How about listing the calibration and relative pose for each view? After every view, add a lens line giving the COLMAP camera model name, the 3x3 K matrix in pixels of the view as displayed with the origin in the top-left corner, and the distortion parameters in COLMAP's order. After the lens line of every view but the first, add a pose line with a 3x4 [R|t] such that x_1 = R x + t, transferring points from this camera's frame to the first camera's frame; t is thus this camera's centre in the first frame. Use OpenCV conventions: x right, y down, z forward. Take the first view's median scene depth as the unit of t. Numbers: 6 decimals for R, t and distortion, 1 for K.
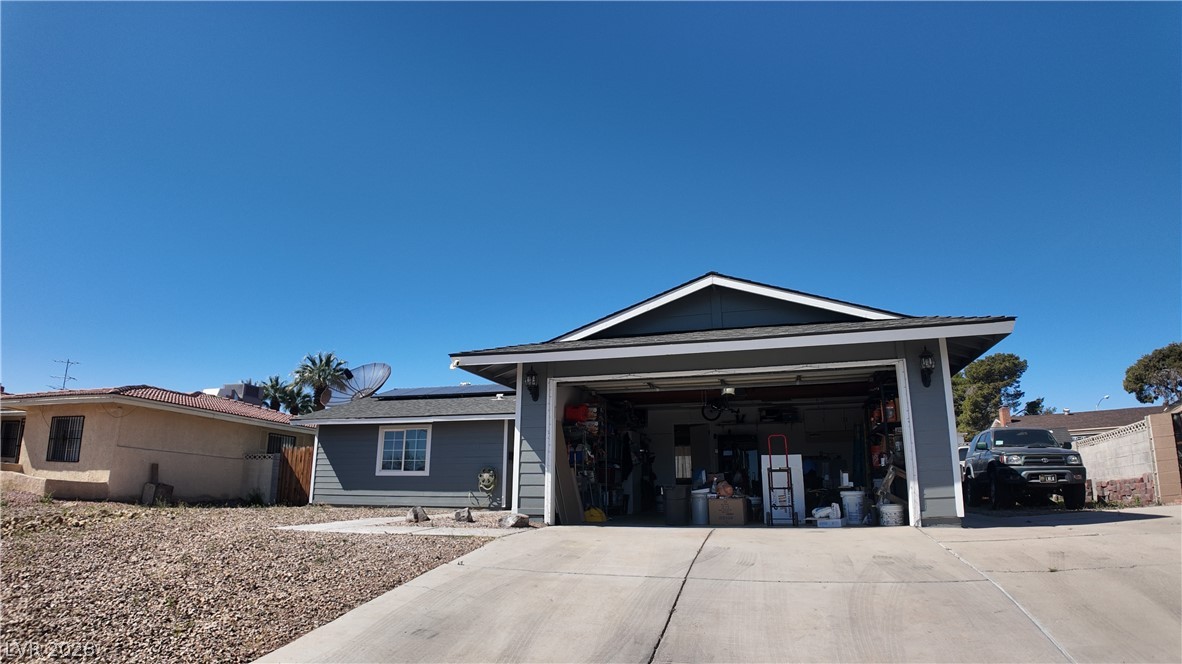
lens RADIAL K [[629.3, 0, 591.0], [0, 629.3, 332.0], [0, 0, 1]] dist [-0.097789, -0.001279]
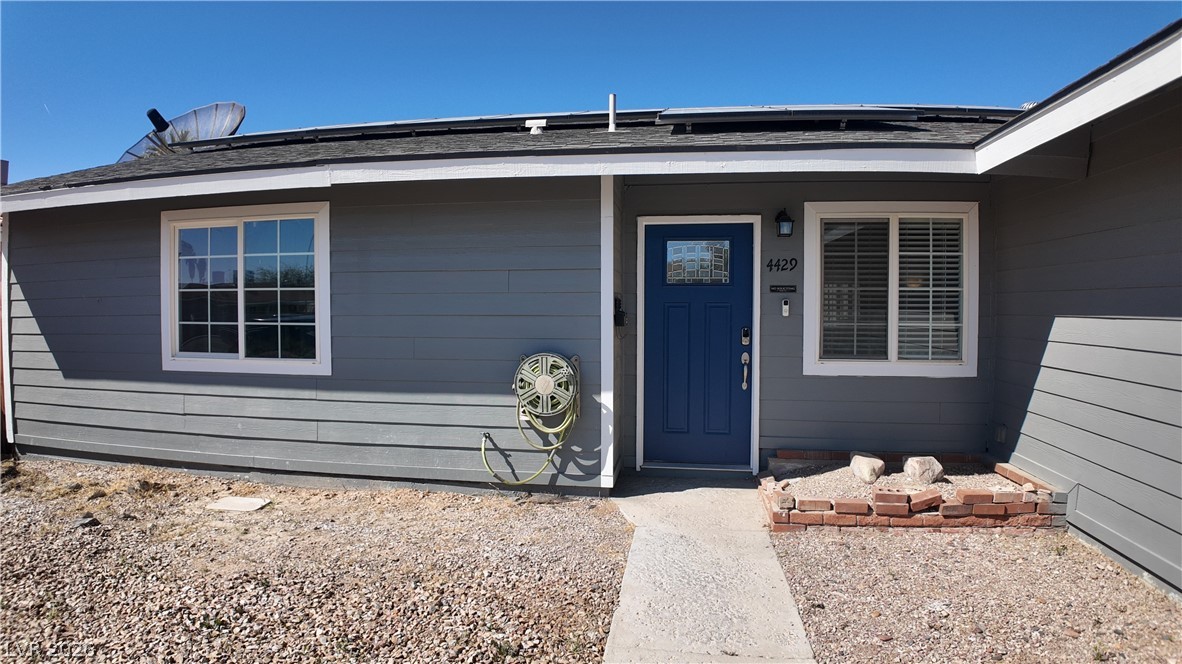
lens RADIAL K [[629.3, 0, 591.0], [0, 629.3, 332.0], [0, 0, 1]] dist [-0.097789, -0.001279]
pose [[0.991651, -0.011288, 0.128456, -0.170535], [-0.027399, 0.954973, 0.295425, 0.117758], [-0.126007, -0.296478, 0.946690, 0.692343]]
